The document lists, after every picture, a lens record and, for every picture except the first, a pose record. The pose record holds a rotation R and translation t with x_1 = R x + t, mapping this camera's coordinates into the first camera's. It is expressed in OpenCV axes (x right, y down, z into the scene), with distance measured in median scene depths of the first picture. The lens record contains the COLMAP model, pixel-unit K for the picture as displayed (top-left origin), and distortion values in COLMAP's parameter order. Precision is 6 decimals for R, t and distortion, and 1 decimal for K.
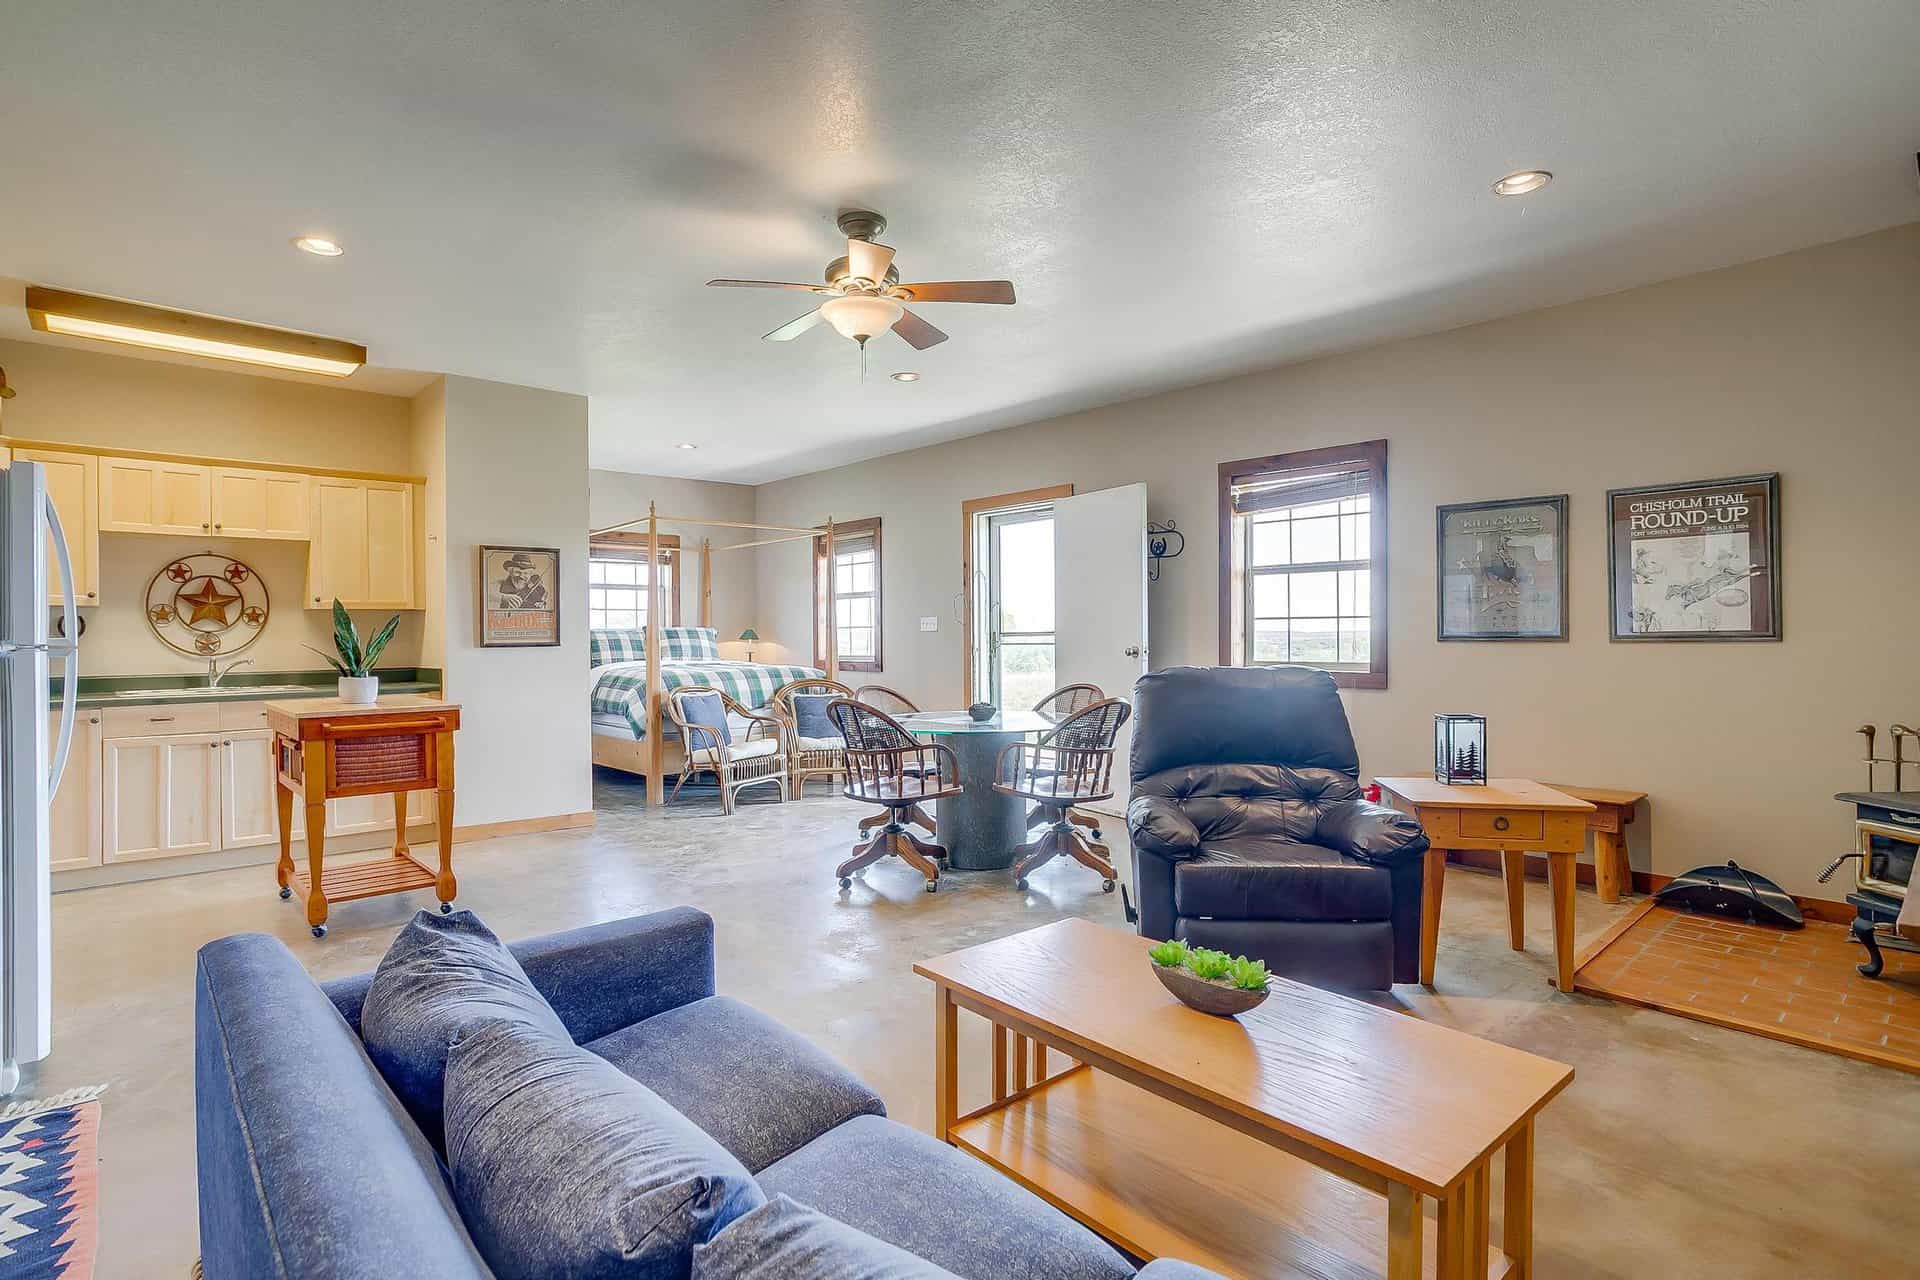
lens RADIAL K [[951.1, 0, 940.4], [0, 951.1, 633.5], [0, 0, 1]] dist [-0.043559, 0.023387]
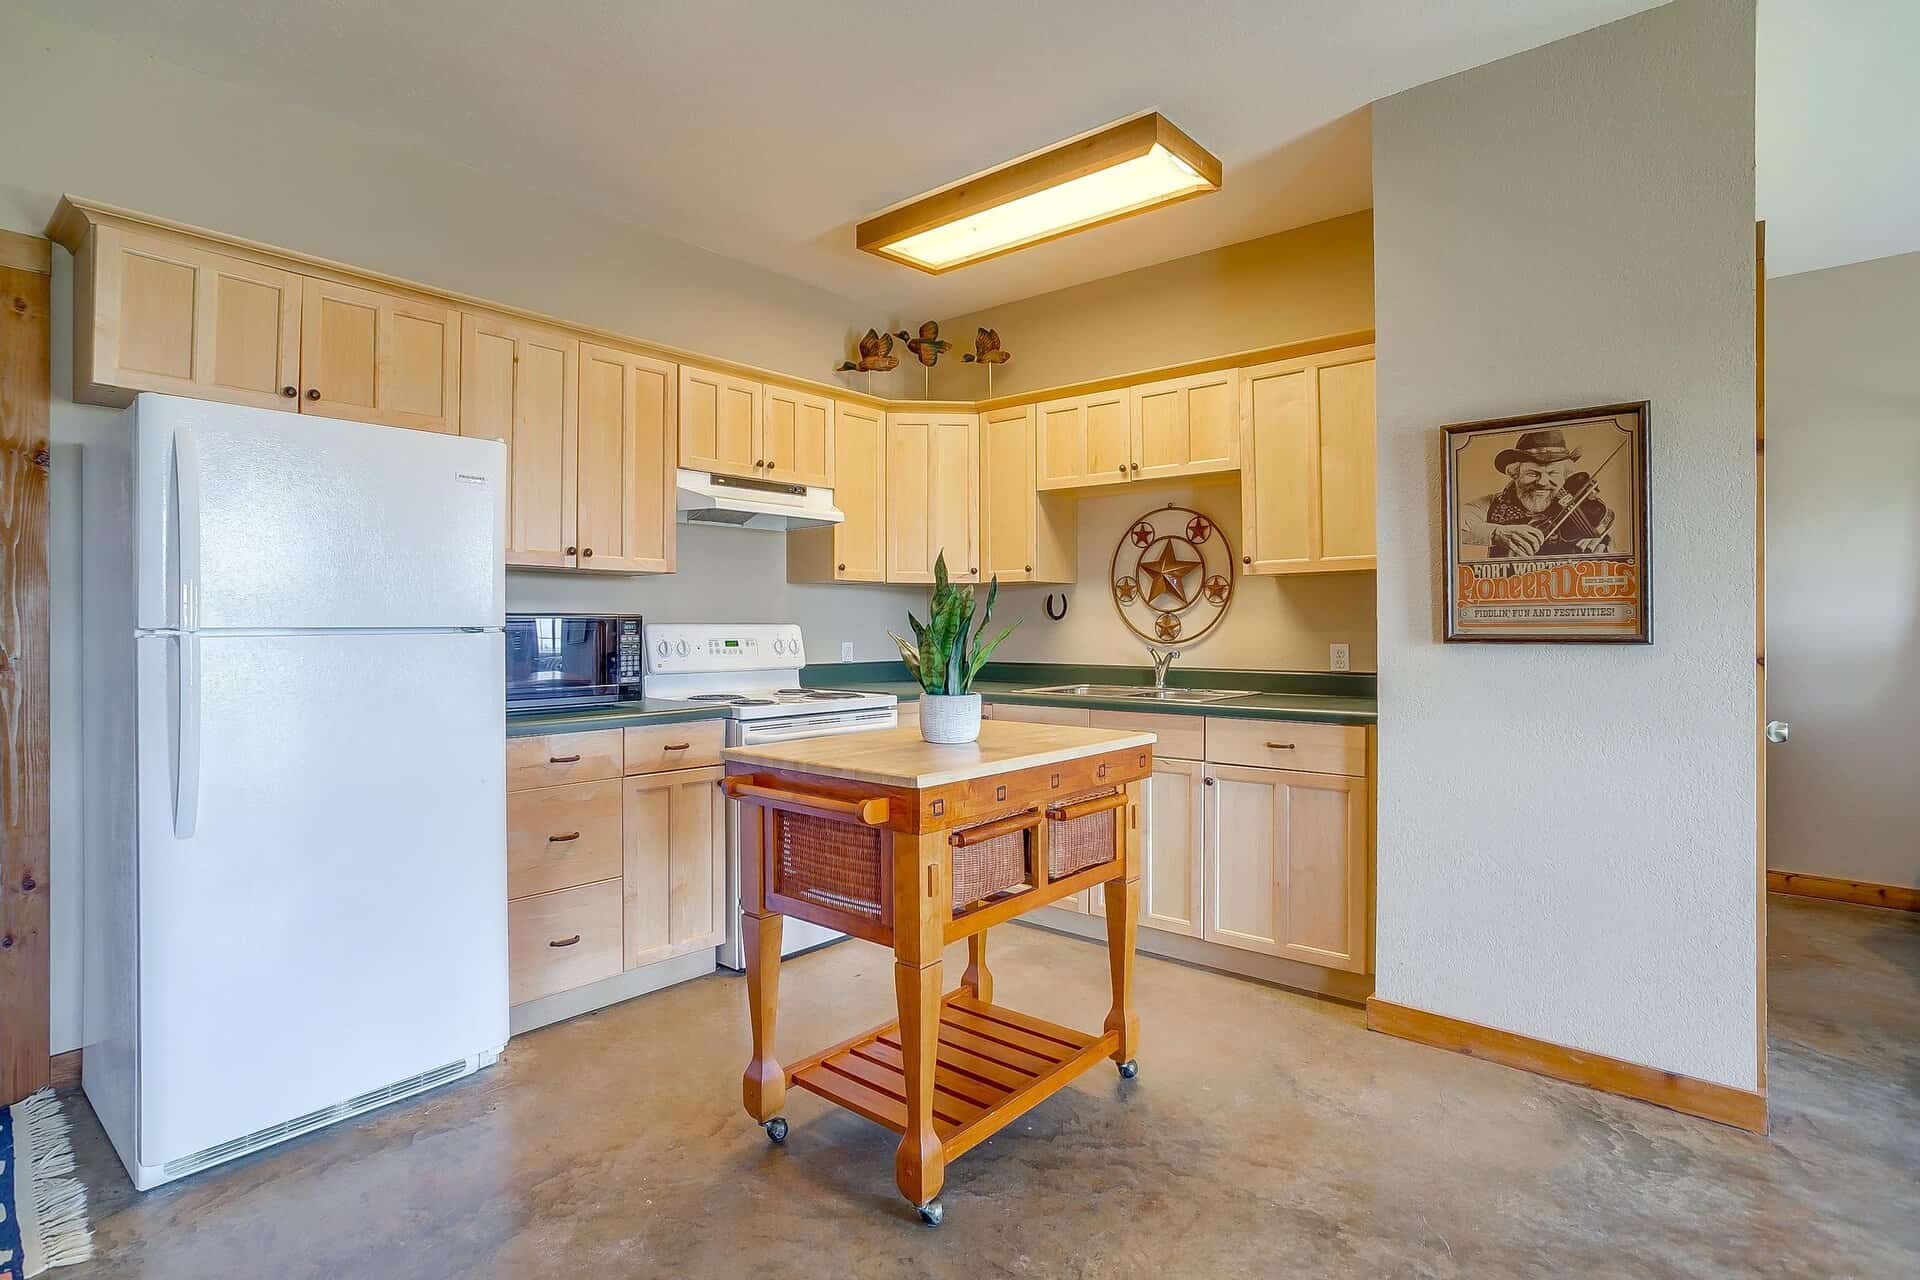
lens RADIAL K [[951.1, 0, 958.1], [0, 951.1, 623.5], [0, 0, 1]] dist [-0.043559, 0.023387]
pose [[0.129143, 0.008922, -0.991586, -0.052565], [0.001688, 0.999956, 0.009218, 0.000510], [0.991624, -0.002864, 0.129123, 0.730913]]
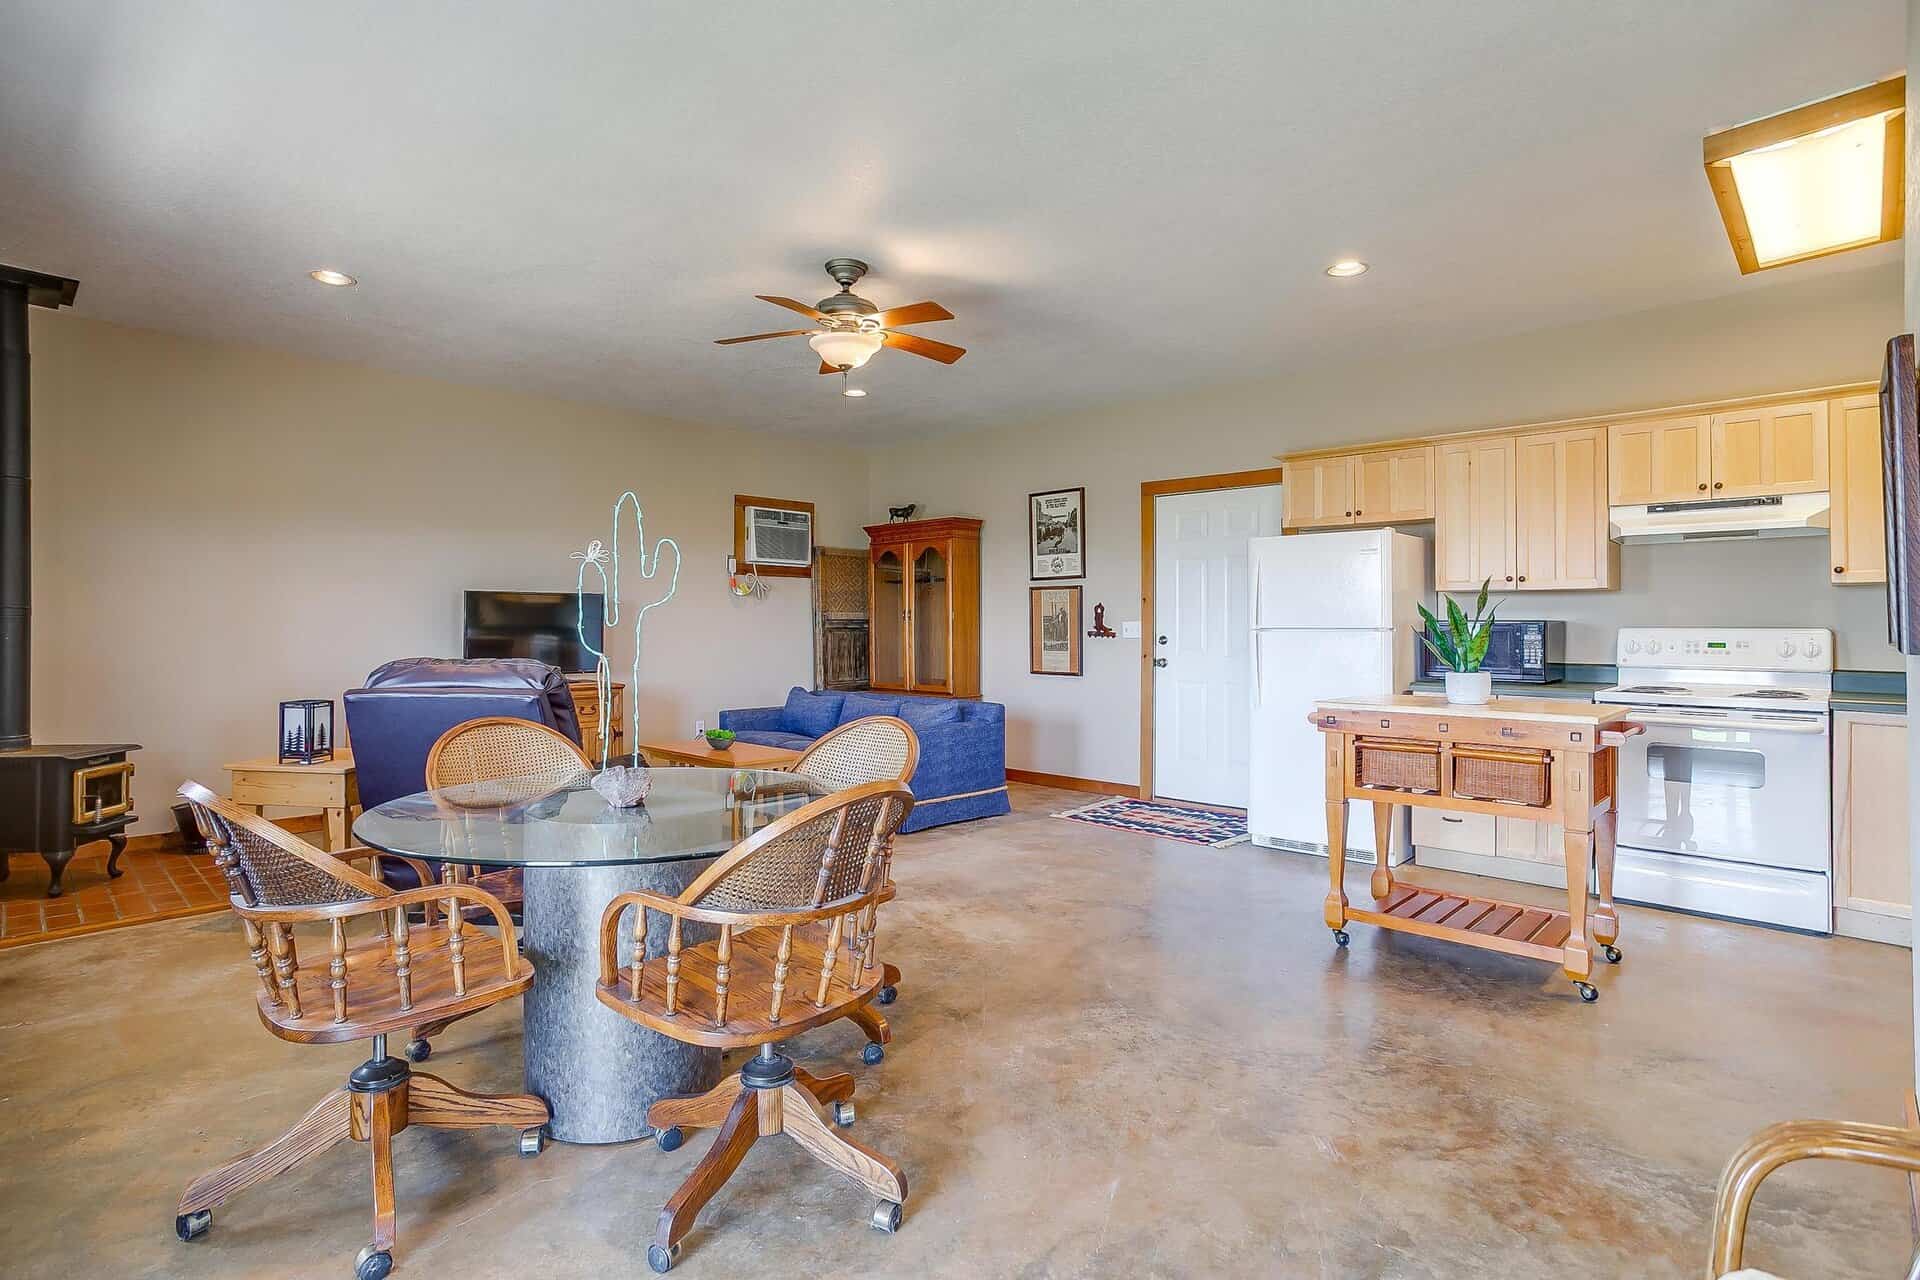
lens RADIAL K [[951.1, 0, 948.1], [0, 951.1, 609.4], [0, 0, 1]] dist [-0.043559, 0.023387]
pose [[-0.997346, 0.002992, -0.072749, -0.077037], [0.004389, 0.999809, -0.019053, 0.003671], [0.072678, -0.019322, -0.997168, 1.402768]]
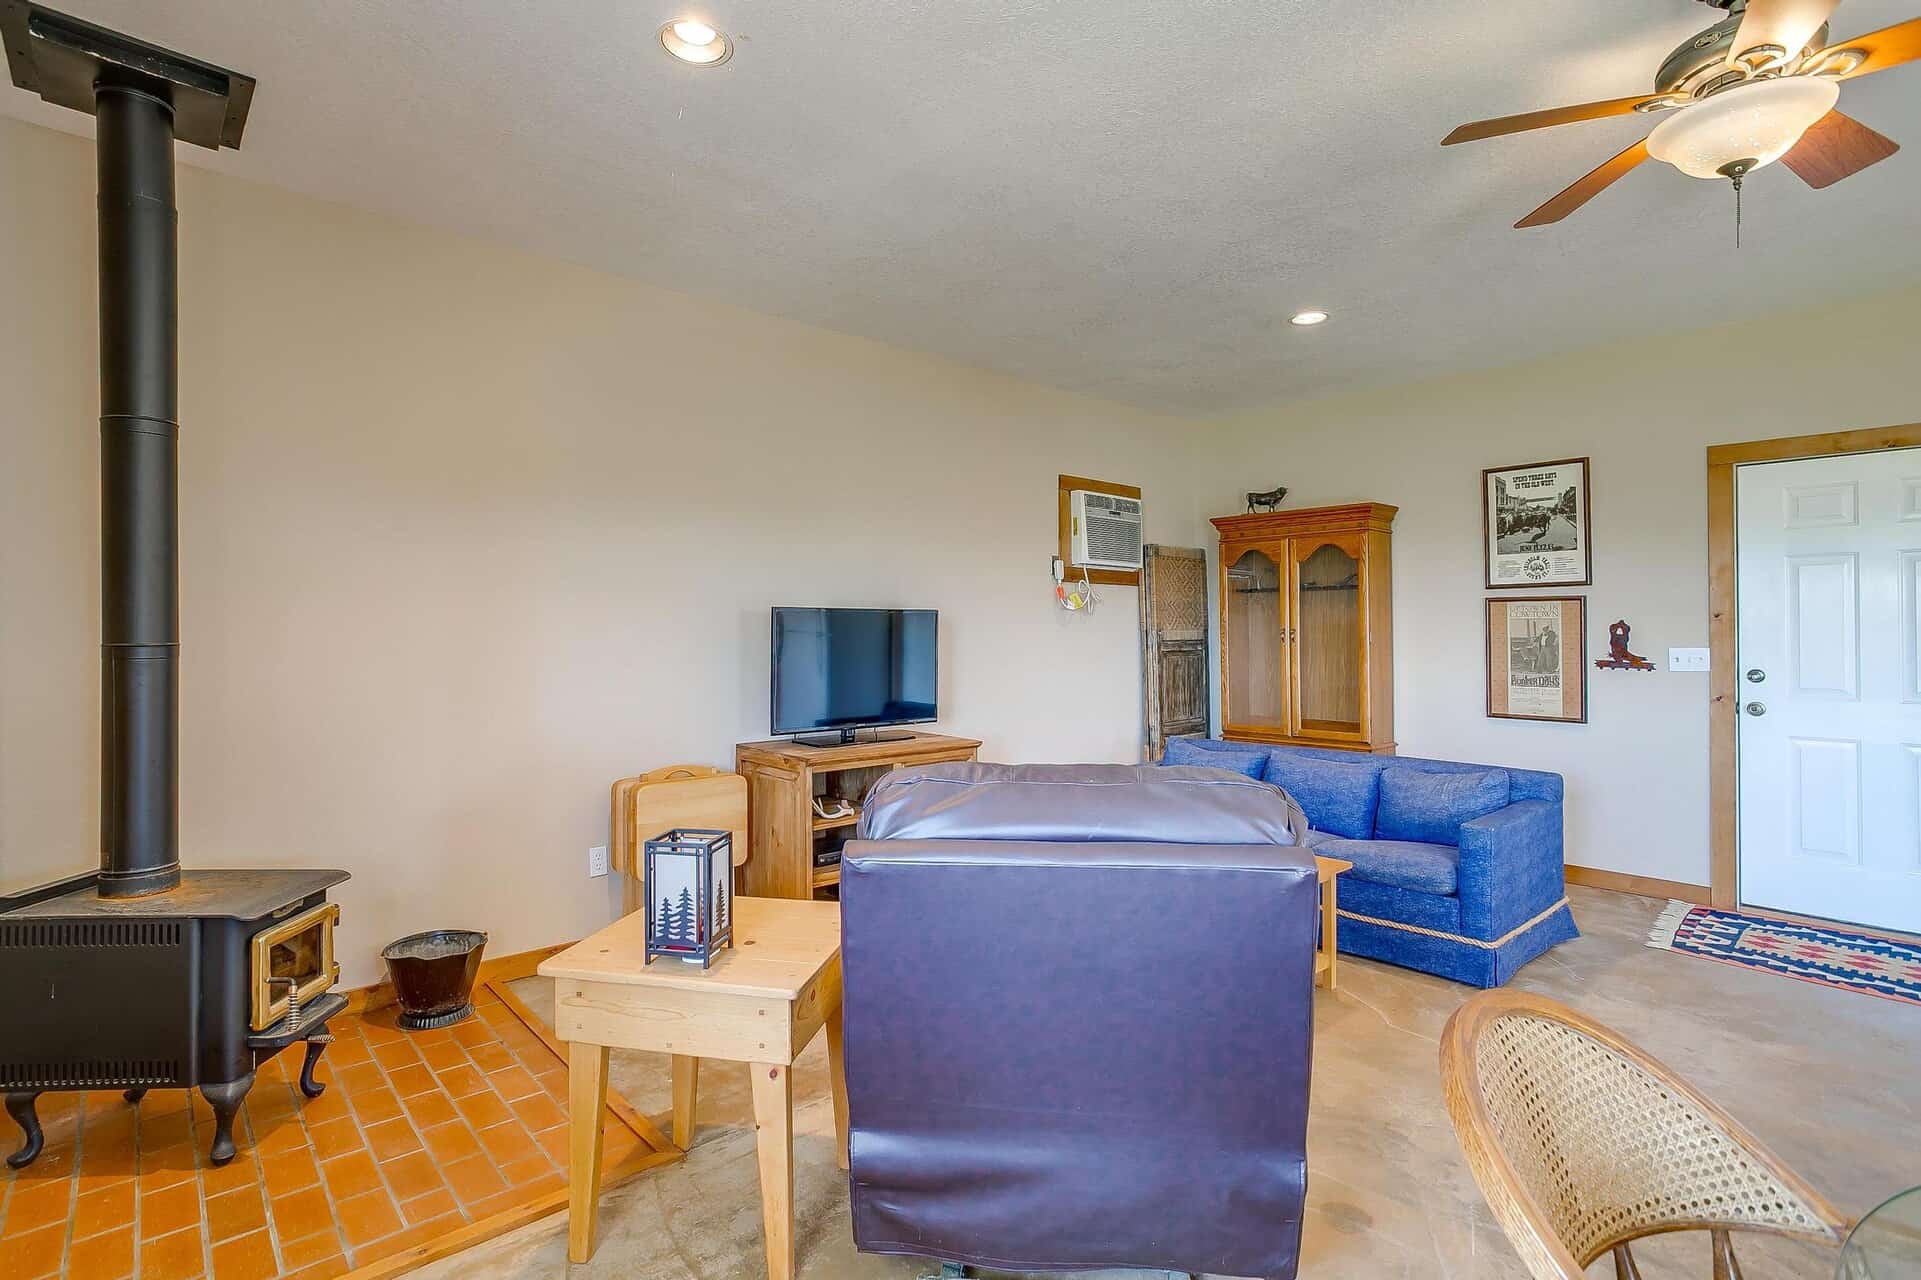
lens RADIAL K [[951.6, 0, 962.6], [0, 951.6, 615.6], [0, 0, 1]] dist [-0.043559, 0.023387]
pose [[-0.999950, 0.005729, -0.008217, 0.252467], [0.005869, 0.999837, -0.017060, -0.021607], [0.008118, -0.017107, -0.999821, 1.028348]]
